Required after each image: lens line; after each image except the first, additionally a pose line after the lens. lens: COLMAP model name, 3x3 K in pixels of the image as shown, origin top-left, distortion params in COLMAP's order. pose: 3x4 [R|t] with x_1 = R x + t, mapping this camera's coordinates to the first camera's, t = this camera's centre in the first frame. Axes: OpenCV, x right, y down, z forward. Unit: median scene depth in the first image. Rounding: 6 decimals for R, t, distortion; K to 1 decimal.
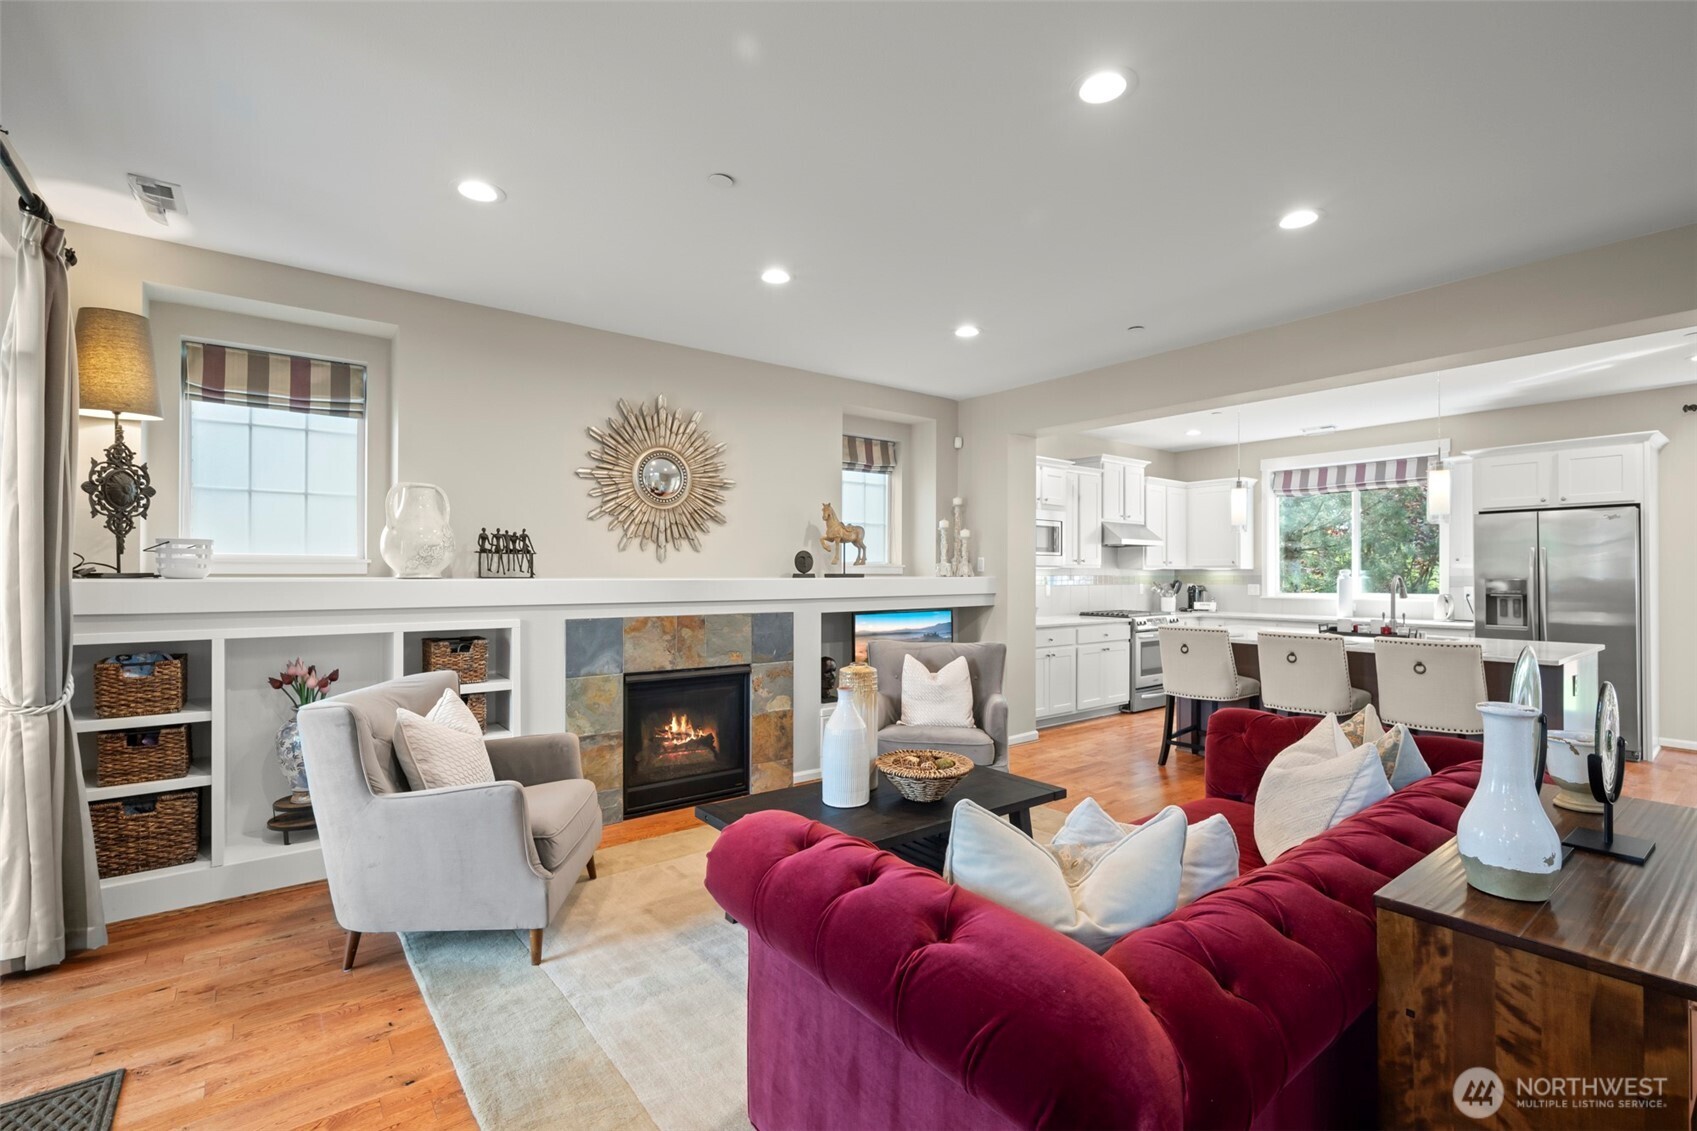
lens RADIAL K [[771.1, 0, 841.9], [0, 771.1, 572.6], [0, 0, 1]] dist [-0.001765, 0.002547]
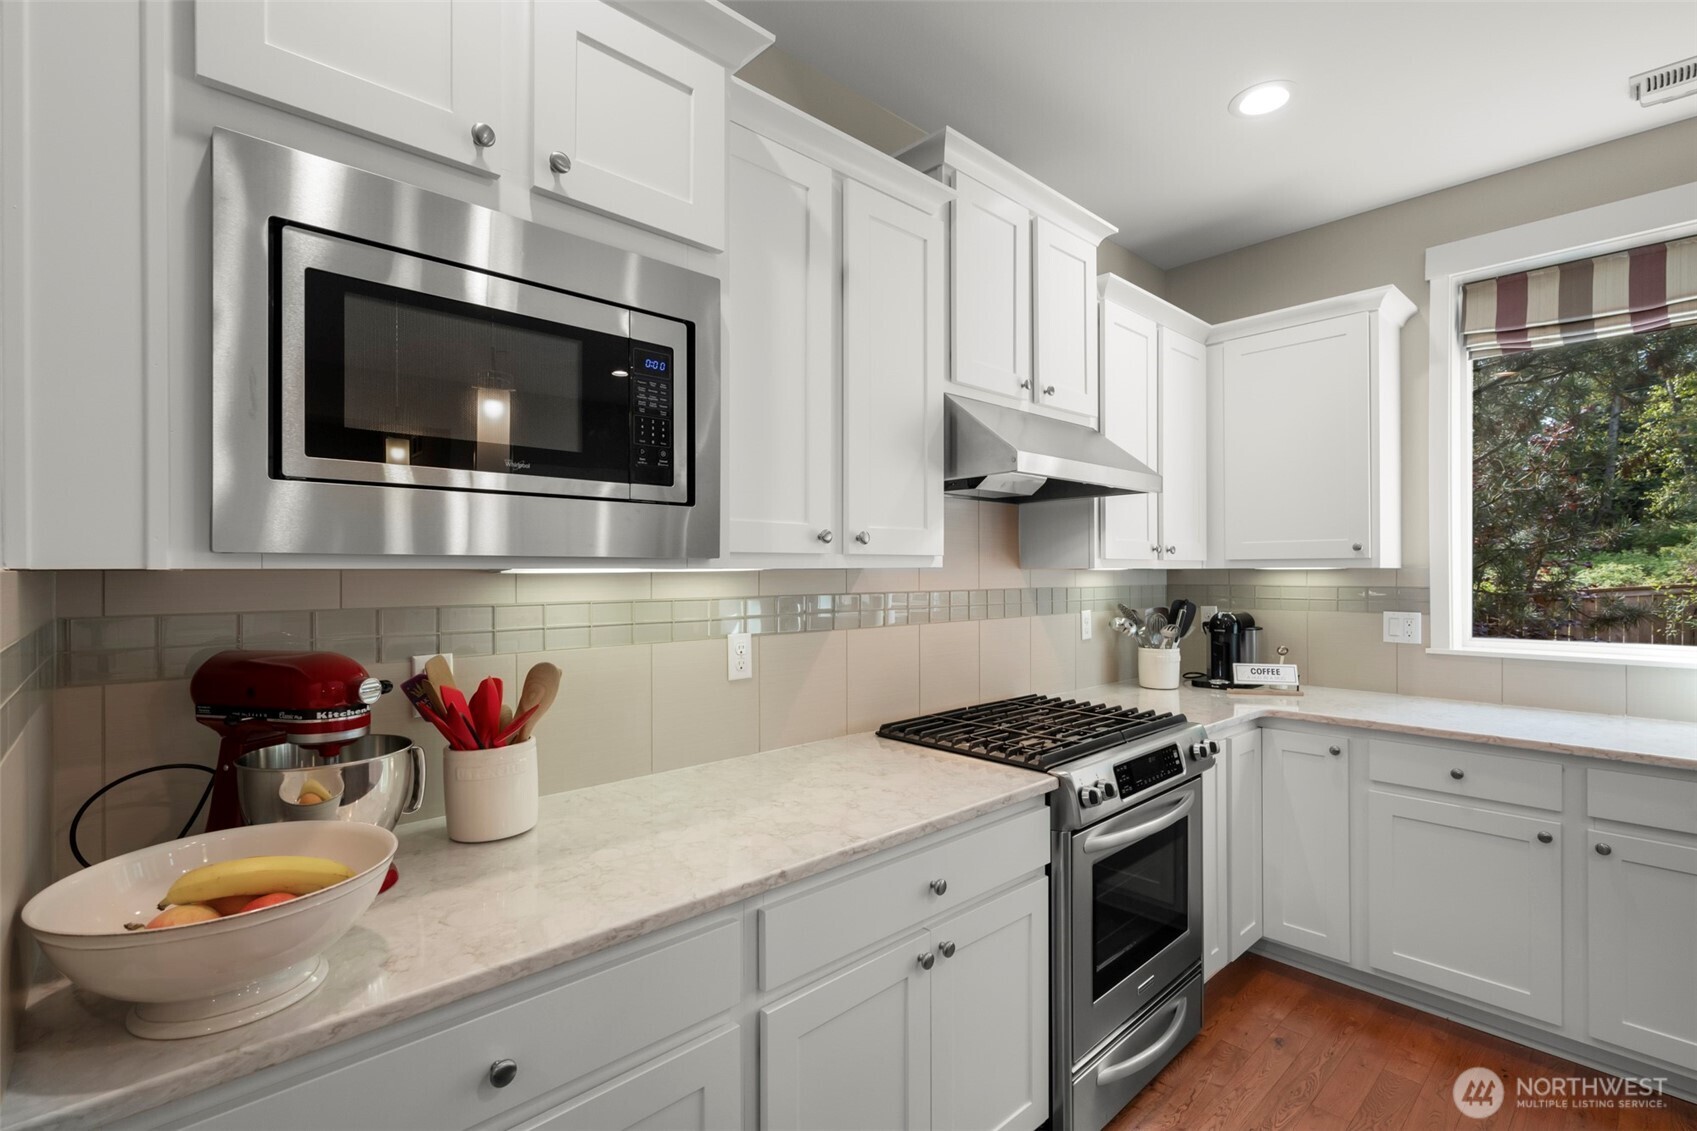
lens RADIAL K [[771.1, 0, 850.8], [0, 771.1, 571.2], [0, 0, 1]] dist [-0.001765, 0.002547]
pose [[0.996143, -0.003848, 0.087659, 0.301979], [0.003599, 0.999989, 0.003001, -0.006029], [-0.087670, -0.002674, 0.996146, 0.795376]]
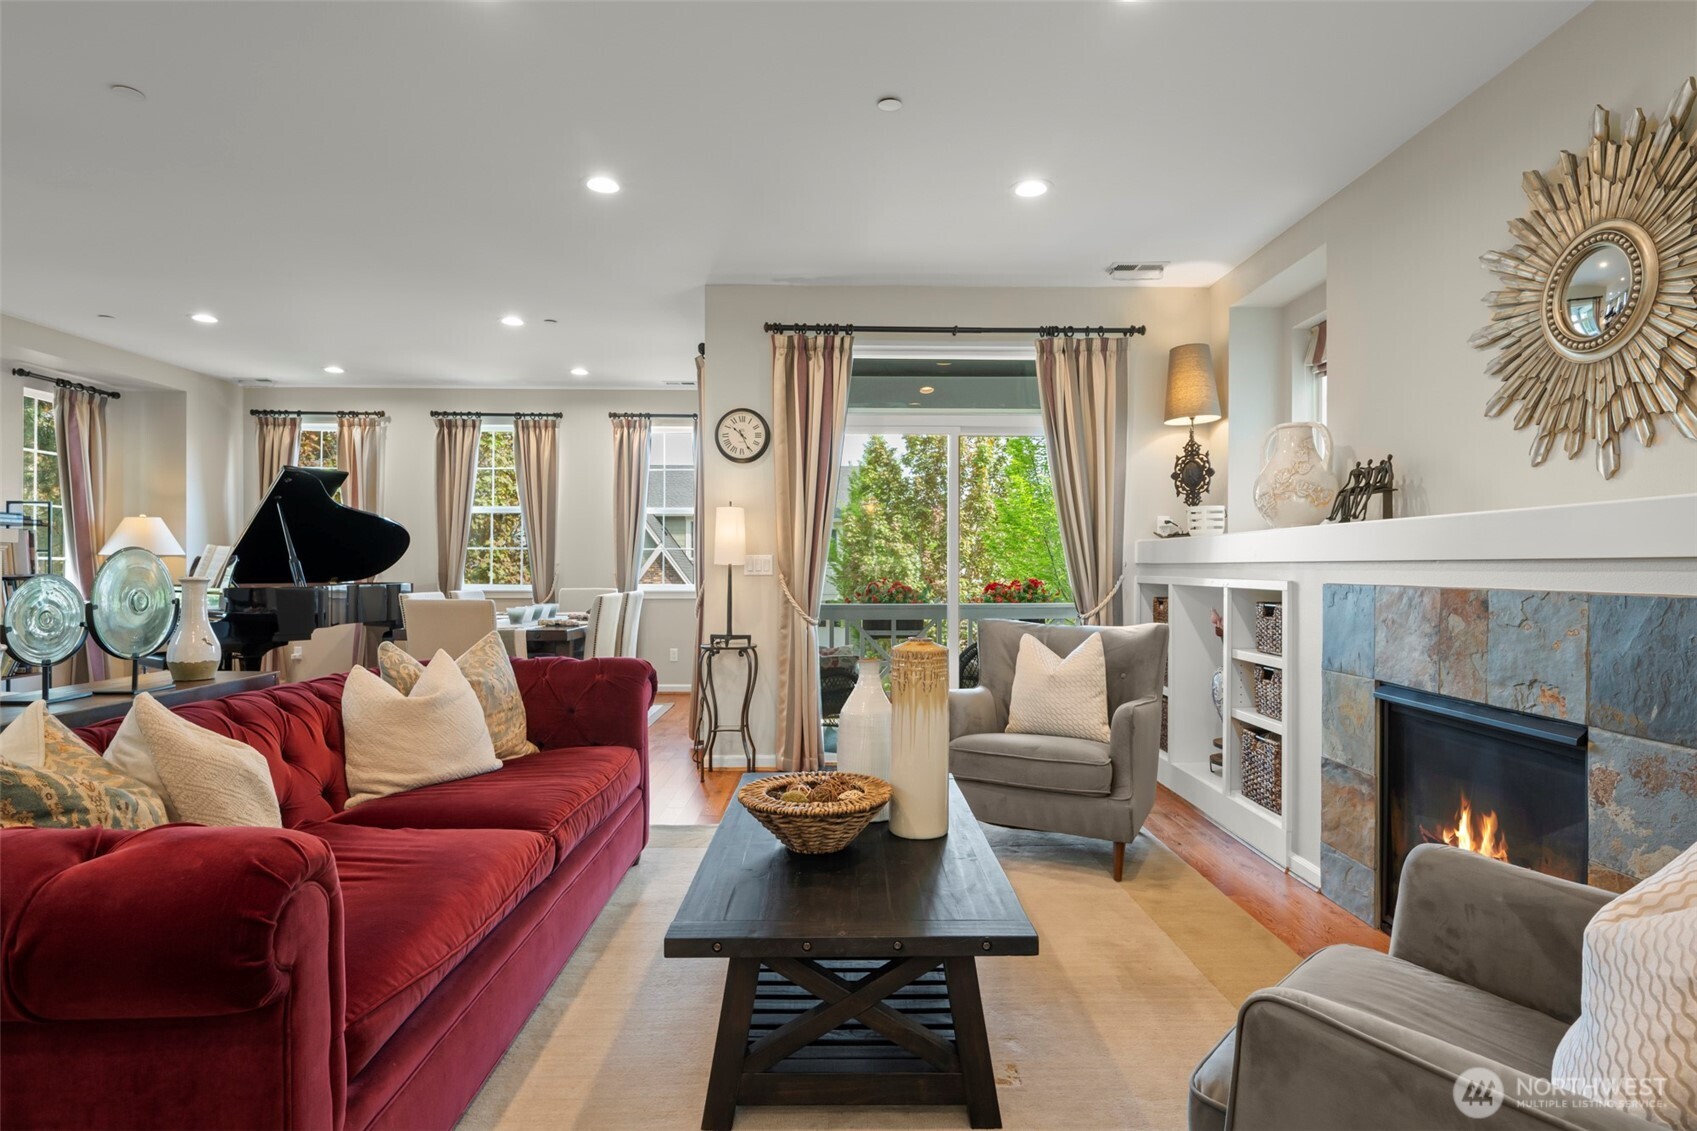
lens RADIAL K [[874.5, 0, 853.7], [0, 874.5, 568.7], [0, 0, 1]] dist [-0.001571, 0.002900]
pose [[-0.596732, -0.003192, -0.802434, 0.296448], [-0.003339, 0.999993, -0.001496, 0.028622], [0.802433, 0.001787, -0.596739, 0.645093]]
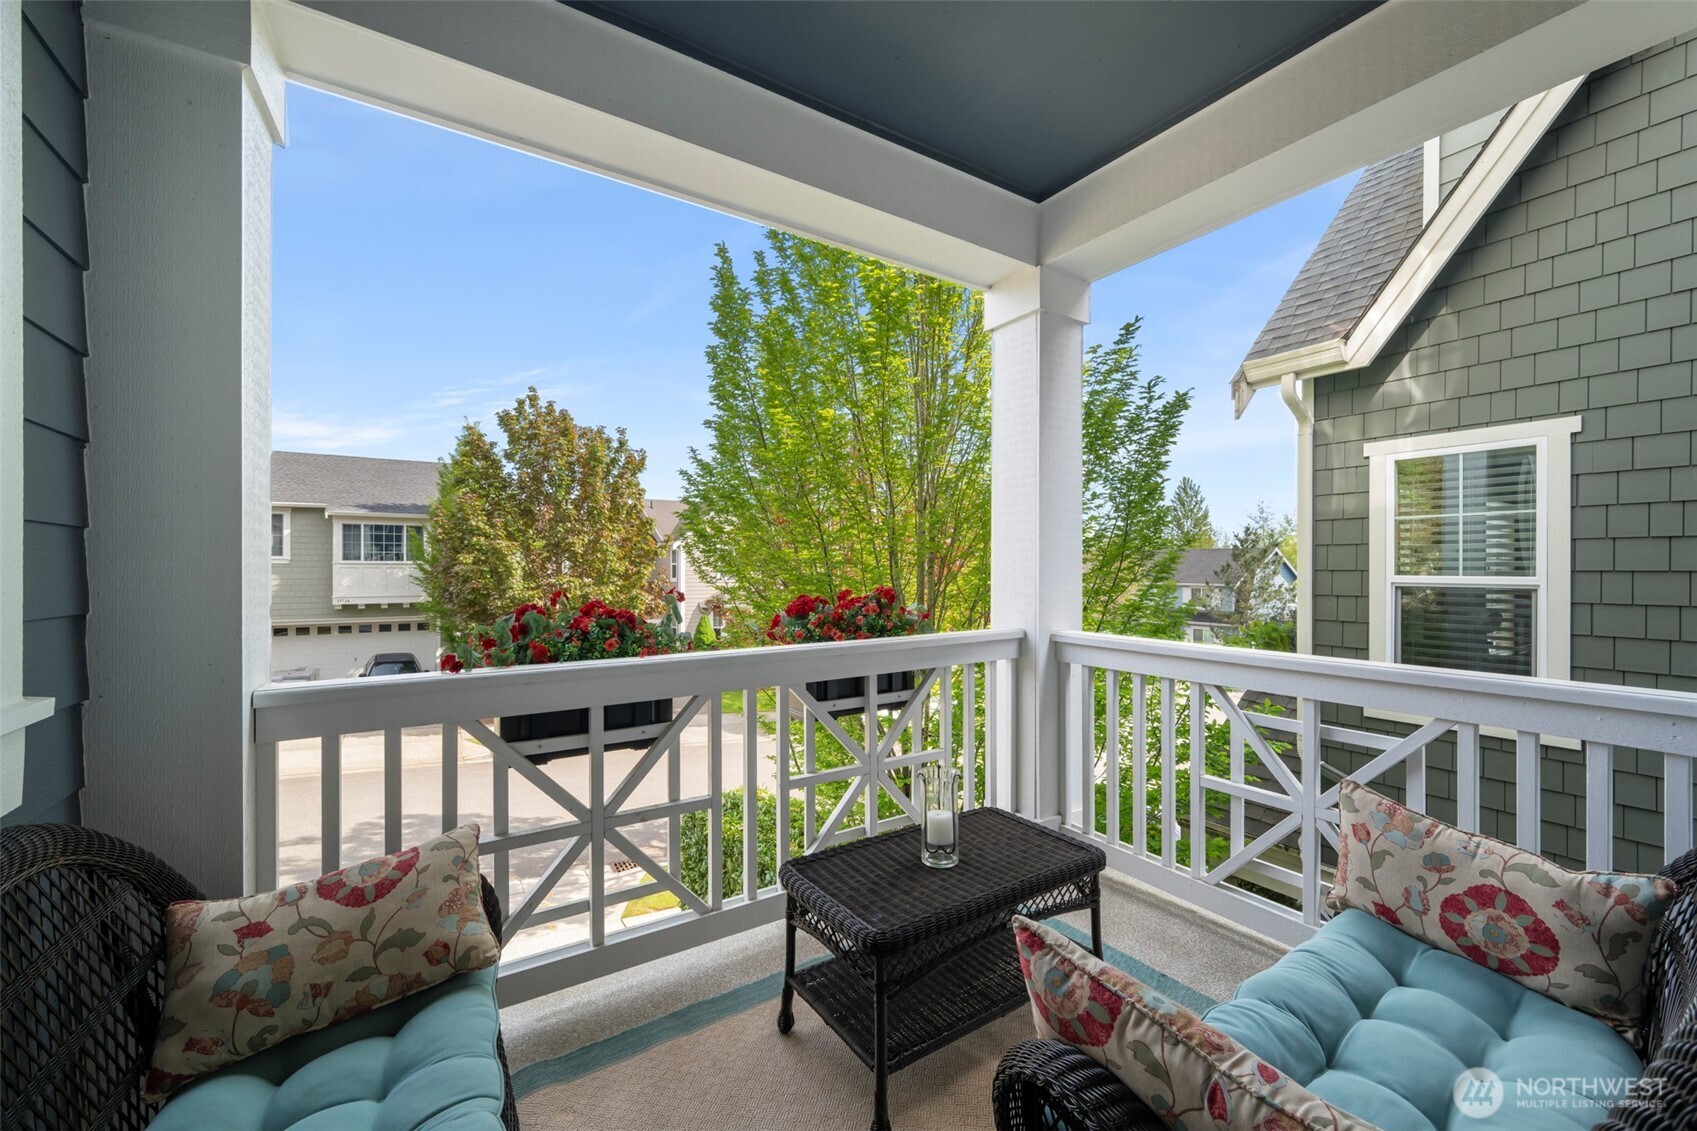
lens RADIAL K [[656.7, 0, 835.5], [0, 656.7, 564.4], [0, 0, 1]] dist [-0.004368, -0.000163]
pose [[-0.098684, -0.007438, -0.995091, -0.298522], [0.001293, 0.999970, -0.007602, 0.027943], [0.995118, -0.002037, -0.098671, 0.188655]]
